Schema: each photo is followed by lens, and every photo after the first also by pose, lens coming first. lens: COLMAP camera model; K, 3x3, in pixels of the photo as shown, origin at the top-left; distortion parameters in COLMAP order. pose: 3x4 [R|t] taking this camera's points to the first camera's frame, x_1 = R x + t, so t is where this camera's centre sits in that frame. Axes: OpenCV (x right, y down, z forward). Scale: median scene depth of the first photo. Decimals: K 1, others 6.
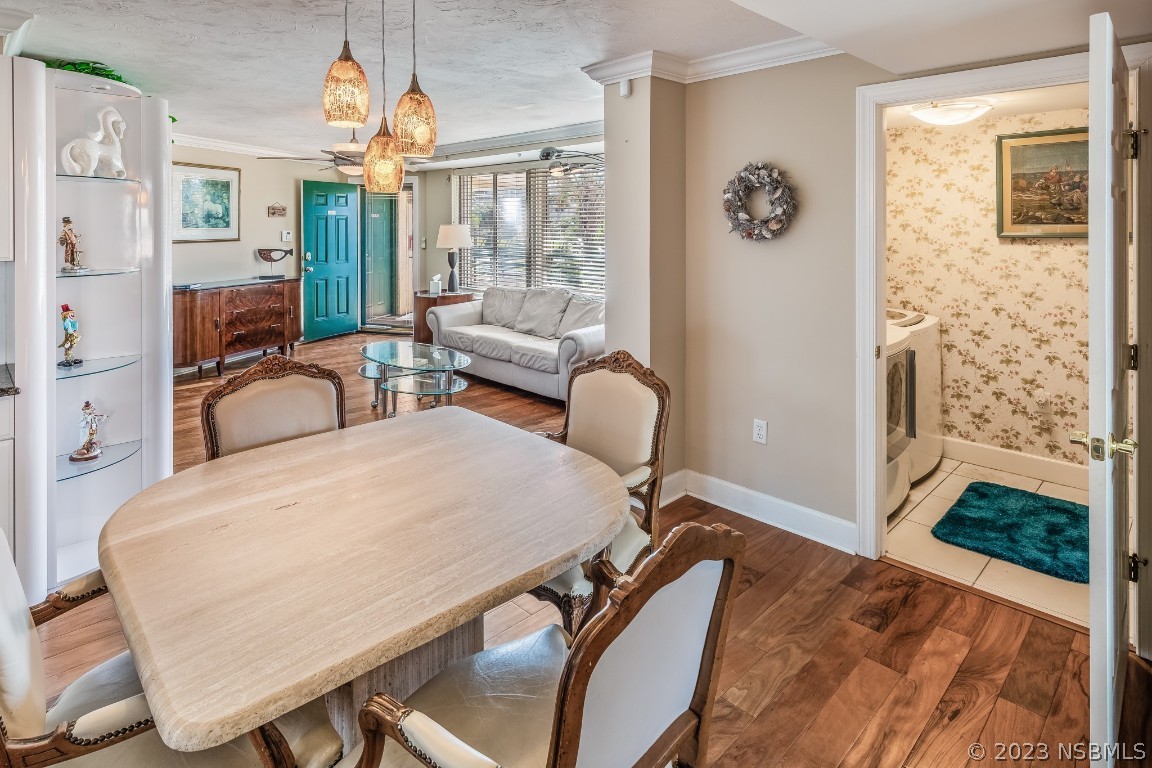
lens RADIAL K [[661.3, 0, 576.0], [0, 661.3, 384.0], [0, 0, 1]] dist [-0.002673, -0.000726]
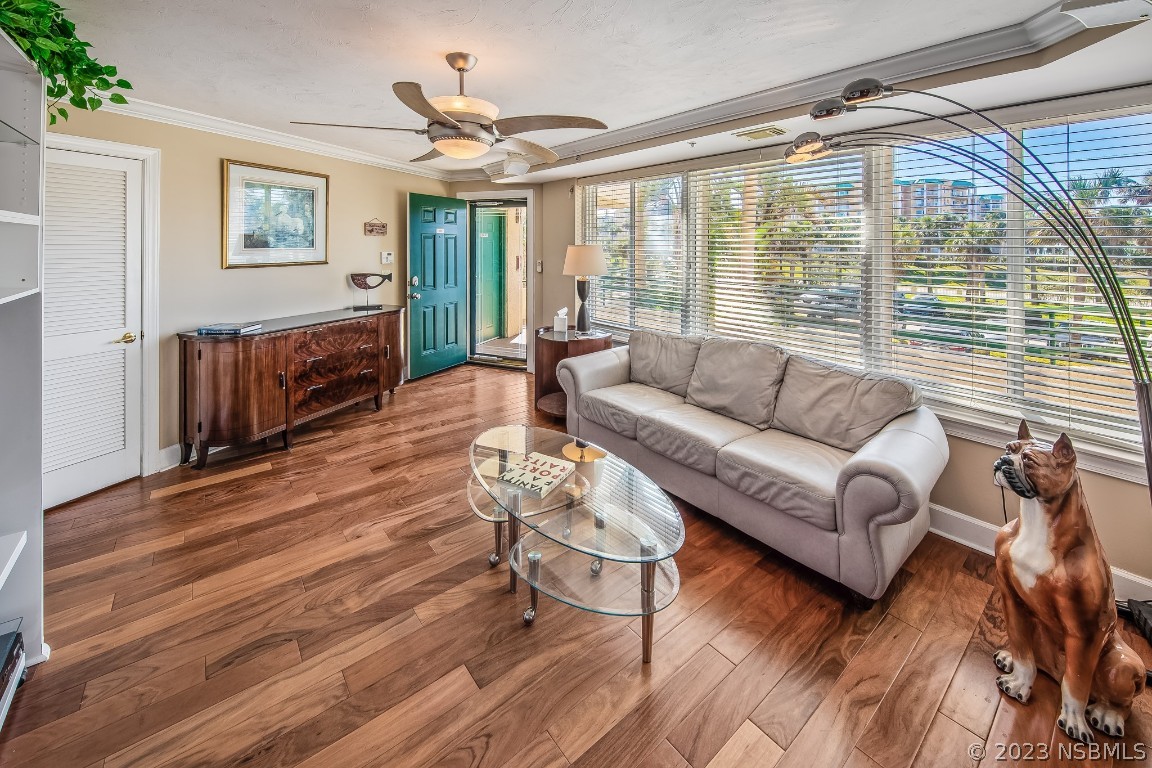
lens RADIAL K [[442.4, 0, 576.0], [0, 442.4, 384.0], [0, 0, 1]] dist [0.000759, -0.000020]
pose [[0.996809, 0.025897, -0.075512, -0.153213], [-0.020731, 0.997442, 0.068415, -0.111603], [0.077091, -0.066631, 0.994795, 0.464174]]
